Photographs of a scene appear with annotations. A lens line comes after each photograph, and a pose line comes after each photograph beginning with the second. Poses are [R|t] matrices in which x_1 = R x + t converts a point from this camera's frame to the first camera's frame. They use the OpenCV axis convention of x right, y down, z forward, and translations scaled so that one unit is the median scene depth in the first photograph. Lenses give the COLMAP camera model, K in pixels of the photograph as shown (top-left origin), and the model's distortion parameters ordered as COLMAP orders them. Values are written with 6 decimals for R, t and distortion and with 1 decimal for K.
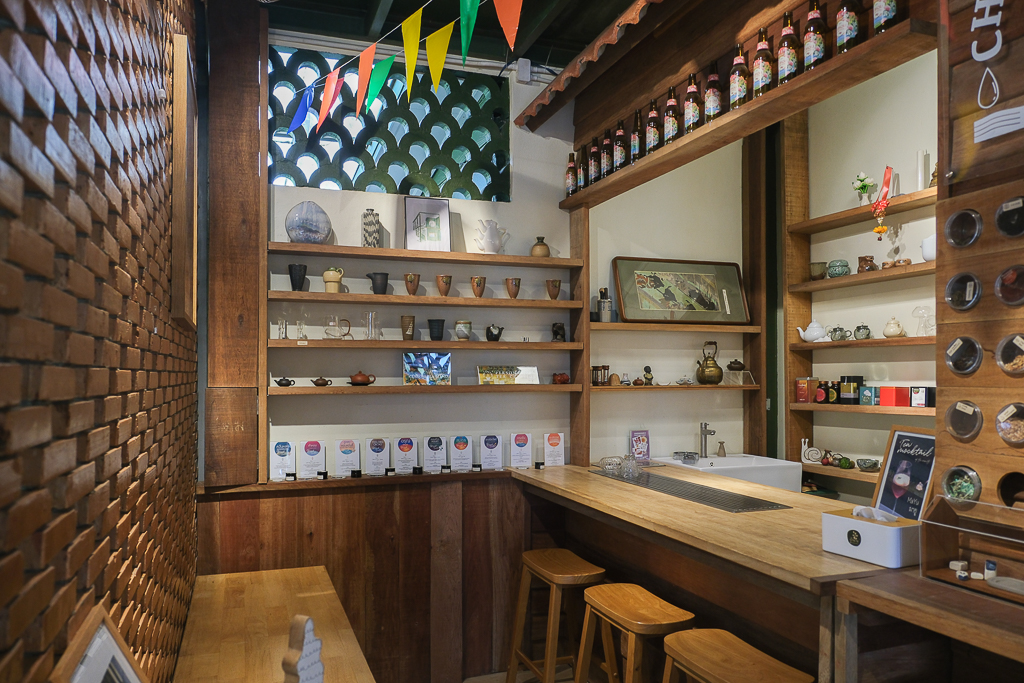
lens RADIAL K [[734.6, 0, 512.0], [0, 734.6, 343.1], [0, 0, 1]] dist [-0.024732, -0.000898]
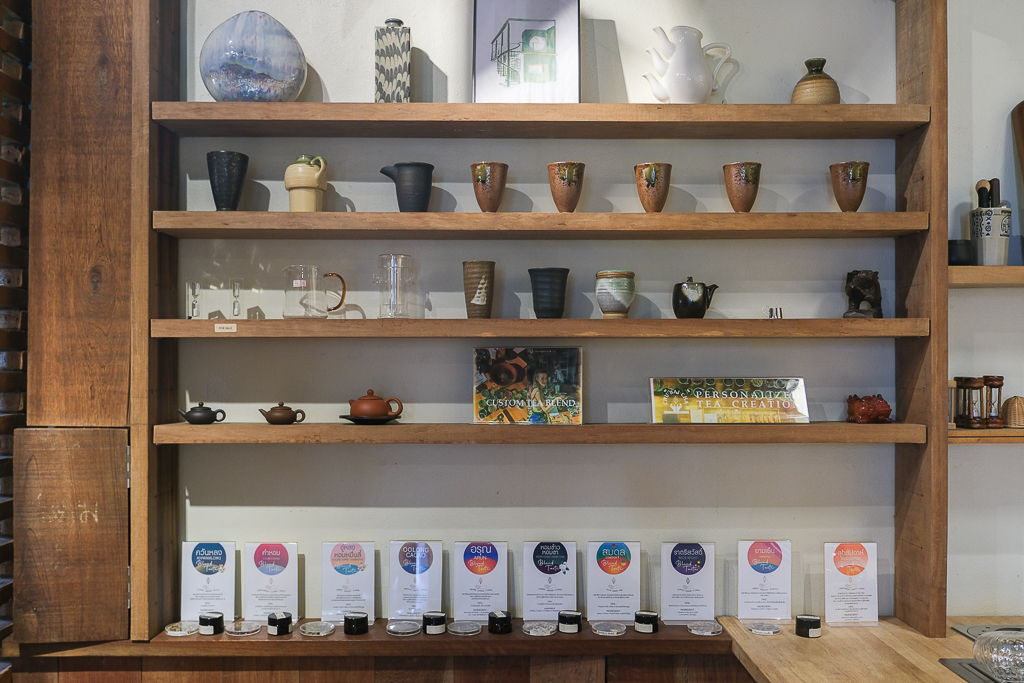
lens RADIAL K [[900.2, 0, 510.2], [0, 900.2, 350.5], [0, 0, 1]] dist [-0.018516, 0.000414]
pose [[0.936591, -0.000366, -0.350425, 0.059153], [0.011087, 0.999530, 0.028589, 0.000005], [0.350250, -0.030662, 0.936154, 0.510646]]
